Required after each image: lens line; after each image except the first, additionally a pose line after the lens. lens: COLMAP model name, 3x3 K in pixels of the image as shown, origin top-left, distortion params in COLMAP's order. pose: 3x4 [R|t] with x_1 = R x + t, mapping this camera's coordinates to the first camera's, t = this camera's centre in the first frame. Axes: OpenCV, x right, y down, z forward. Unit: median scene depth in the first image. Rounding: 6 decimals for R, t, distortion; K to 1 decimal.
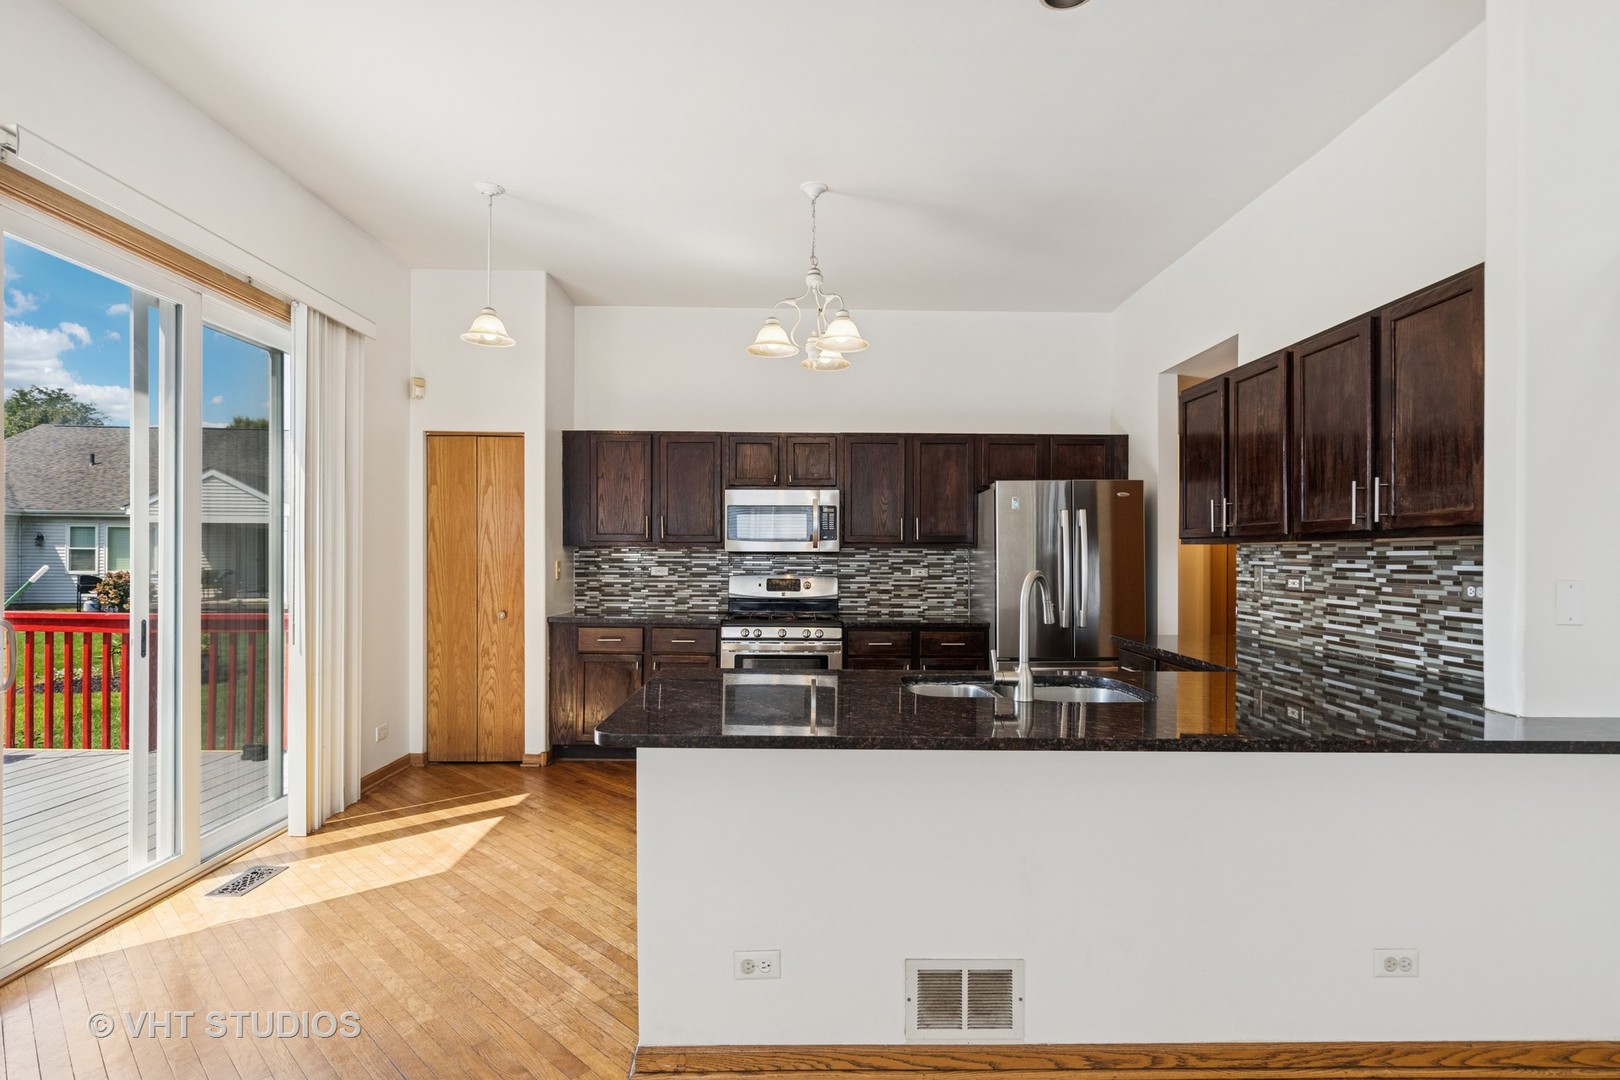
lens RADIAL K [[812.0, 0, 808.8], [0, 812.0, 547.0], [0, 0, 1]] dist [0.010243, 0.000378]
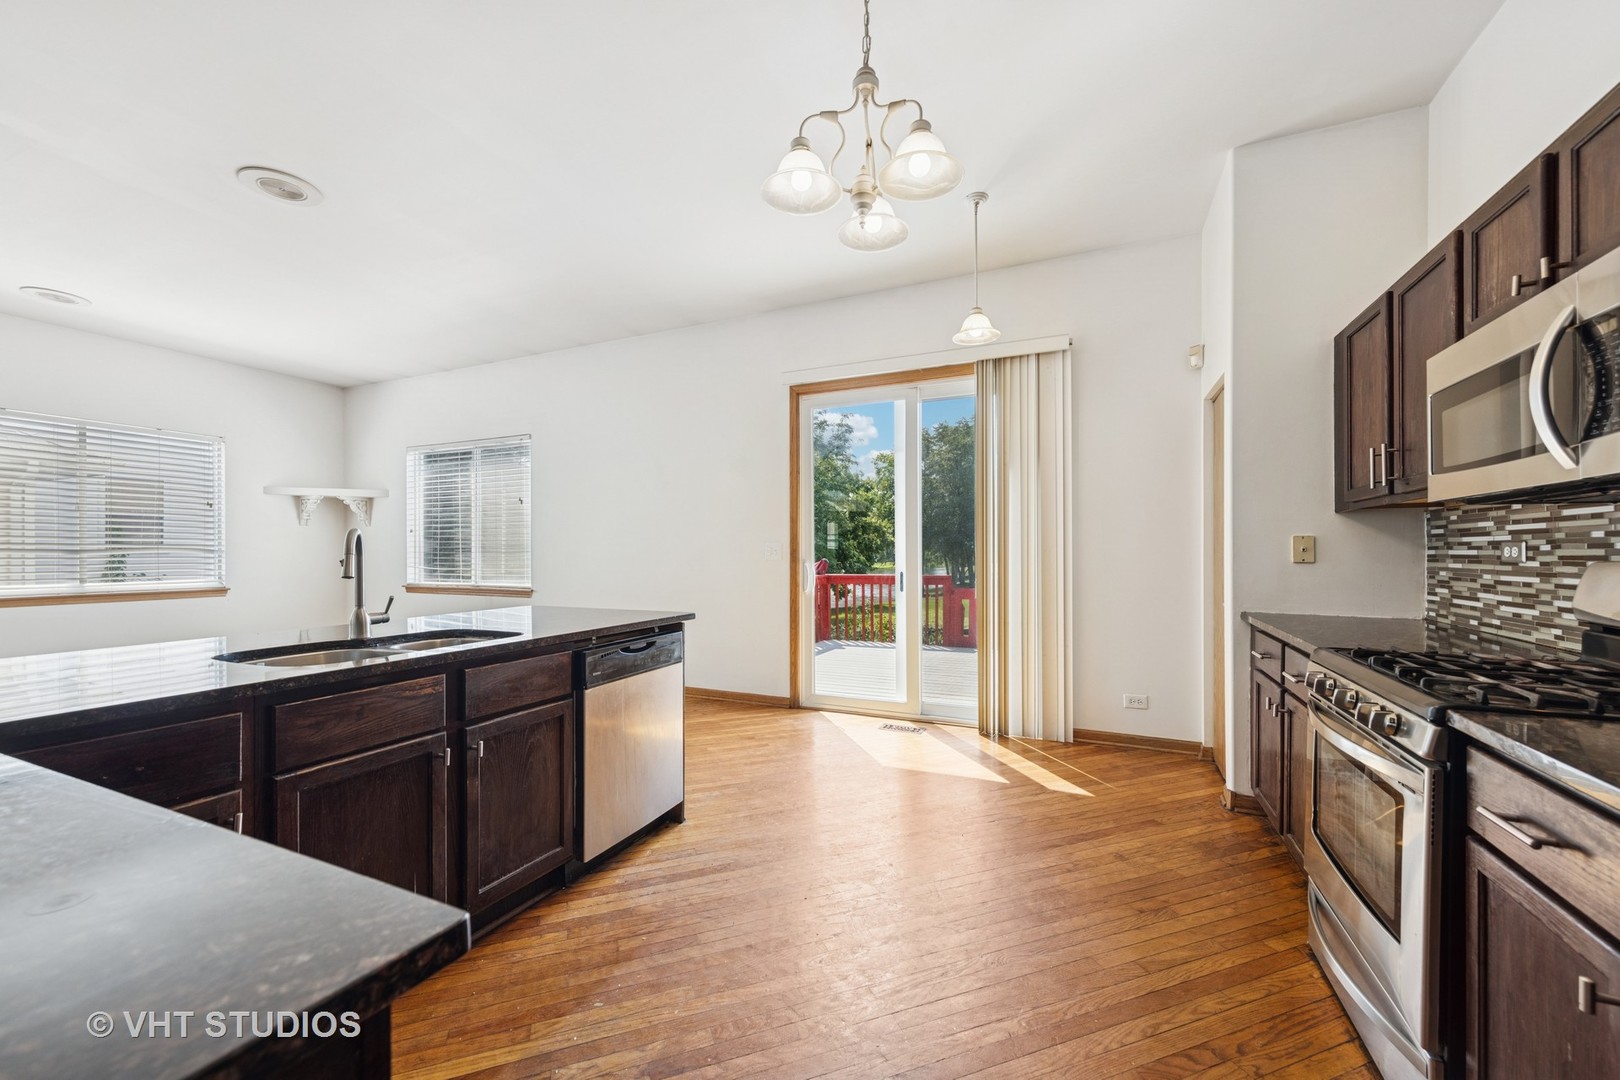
lens RADIAL K [[623.5, 0, 807.6], [0, 623.5, 557.3], [0, 0, 1]] dist [-0.000205, -0.000048]
pose [[-0.440948, 0.000771, -0.897532, 0.359387], [0.007312, 0.999970, -0.002733, 0.034819], [0.897503, -0.007768, -0.440940, 0.893713]]
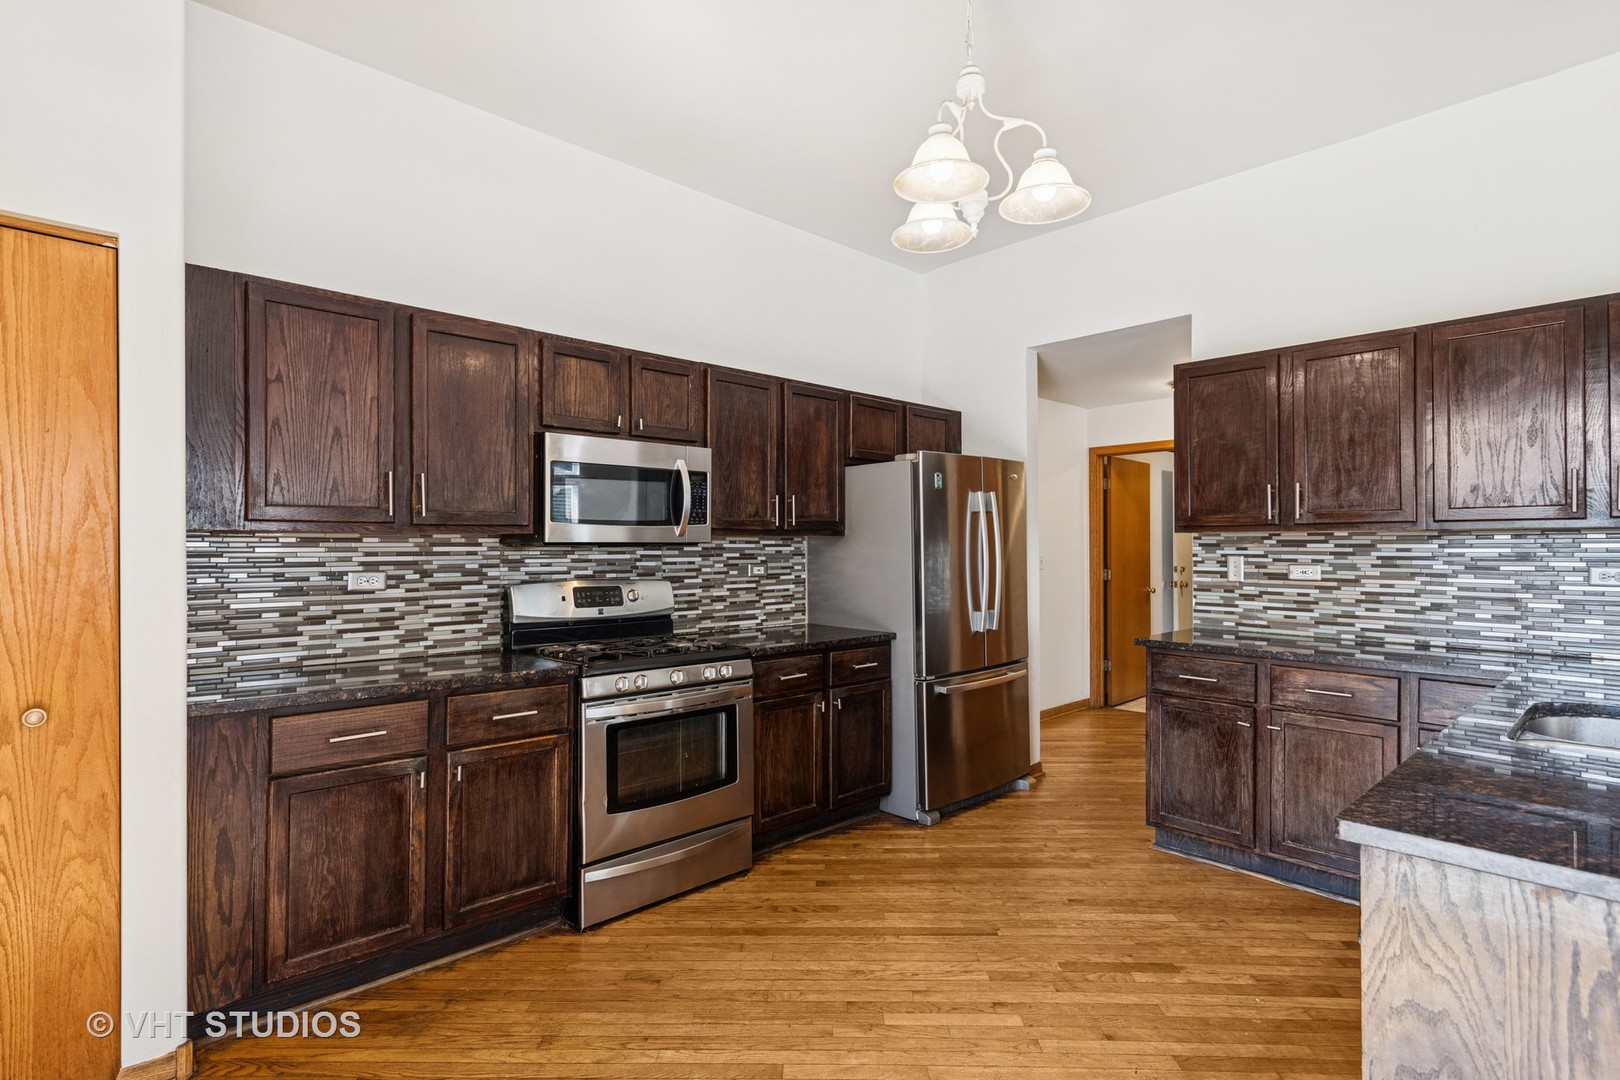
lens RADIAL K [[812.0, 0, 808.8], [0, 812.0, 547.0], [0, 0, 1]] dist [0.010243, 0.000378]
pose [[0.731975, -0.007048, 0.681295, -0.371796], [-0.001148, 0.999932, 0.011578, 0.002027], [-0.681331, -0.009257, 0.731917, 0.489917]]
